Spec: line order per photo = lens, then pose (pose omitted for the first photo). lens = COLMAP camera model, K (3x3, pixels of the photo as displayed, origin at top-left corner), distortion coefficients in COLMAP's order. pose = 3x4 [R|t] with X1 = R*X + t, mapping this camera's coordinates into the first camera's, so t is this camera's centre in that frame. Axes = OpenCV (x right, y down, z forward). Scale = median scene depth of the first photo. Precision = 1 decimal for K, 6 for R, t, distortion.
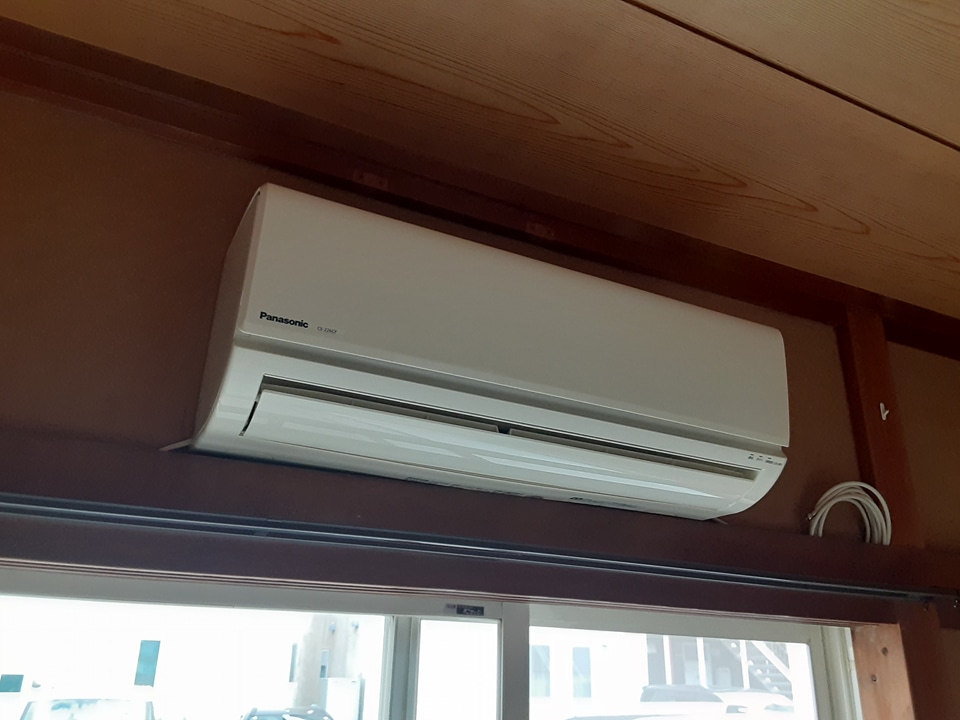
lens RADIAL K [[775.2, 0, 490.8], [0, 775.2, 358.1], [0, 0, 1]] dist [0.111318, -0.153195]
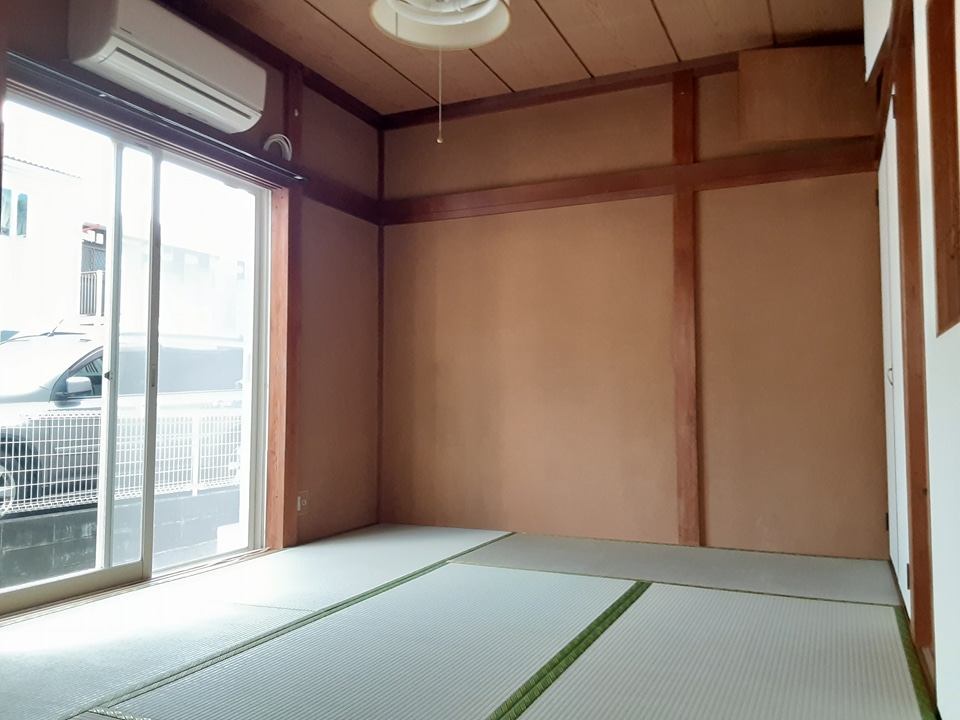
lens RADIAL K [[775.2, 0, 490.8], [0, 775.2, 358.1], [0, 0, 1]] dist [0.111318, -0.153195]
pose [[0.768711, 0.015553, 0.639407, -0.791389], [-0.227594, 0.940922, 0.250733, 0.042959], [-0.597732, -0.338267, 0.726837, -1.868631]]
